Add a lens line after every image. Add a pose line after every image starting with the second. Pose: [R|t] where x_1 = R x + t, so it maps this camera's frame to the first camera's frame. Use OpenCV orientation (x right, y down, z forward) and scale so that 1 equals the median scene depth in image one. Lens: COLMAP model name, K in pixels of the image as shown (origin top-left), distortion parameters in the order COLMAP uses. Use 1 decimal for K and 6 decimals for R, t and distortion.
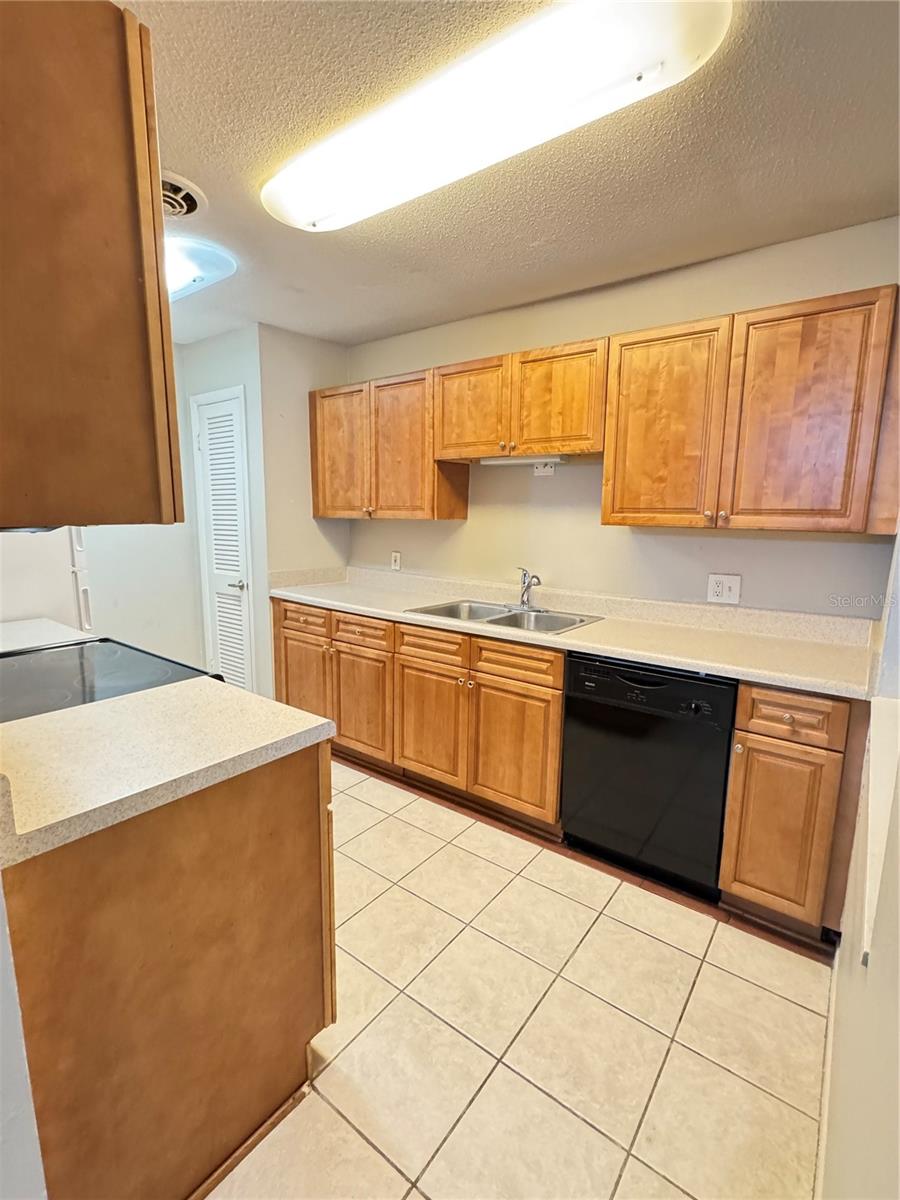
lens RADIAL K [[558.2, 0, 448.3], [0, 558.2, 600.6], [0, 0, 1]] dist [0.000456, 0.000069]
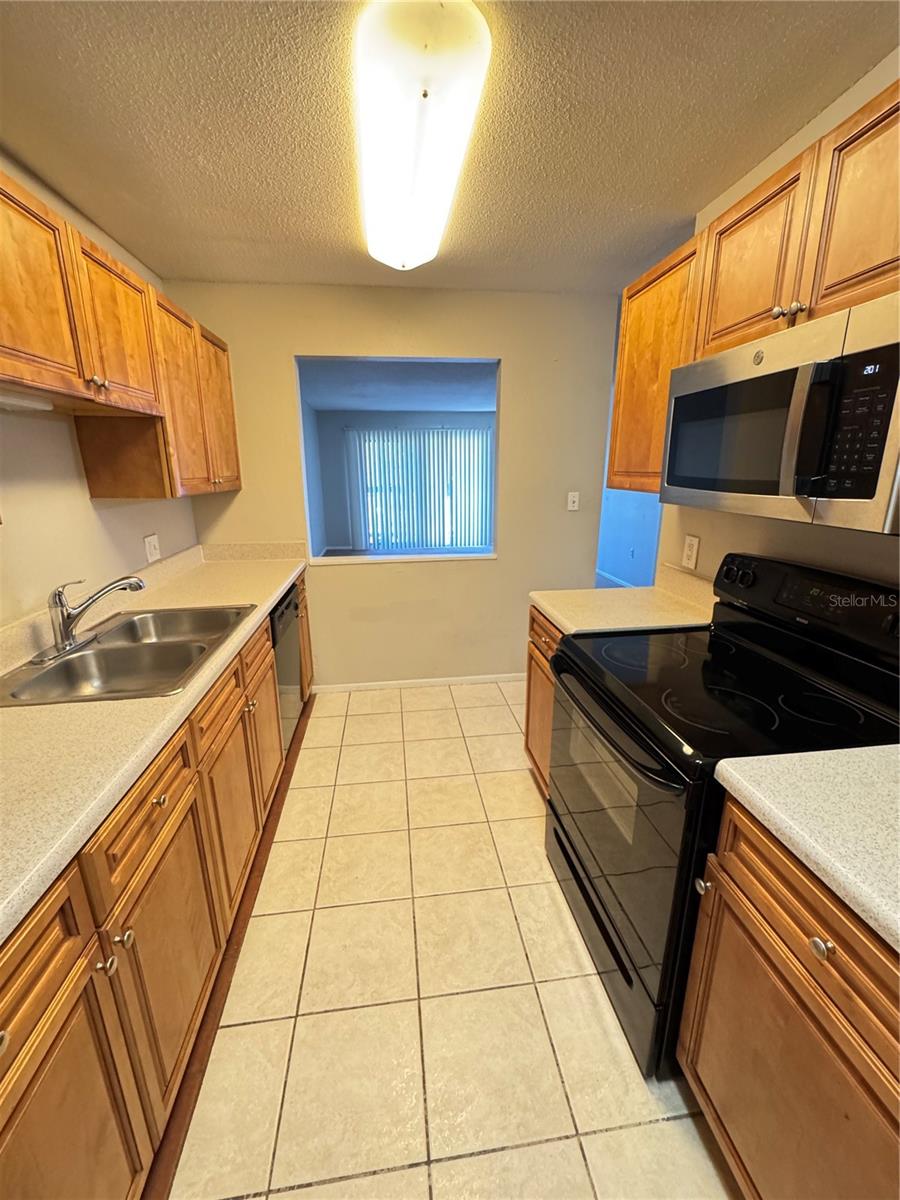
lens RADIAL K [[482.0, 0, 452.6], [0, 482.0, 597.3], [0, 0, 1]] dist [-0.002897, 0.000198]
pose [[-0.709019, -0.194234, 0.677913, -0.693103], [0.102786, 0.922588, 0.371841, -0.254277], [-0.697659, 0.333322, -0.634168, 1.351896]]
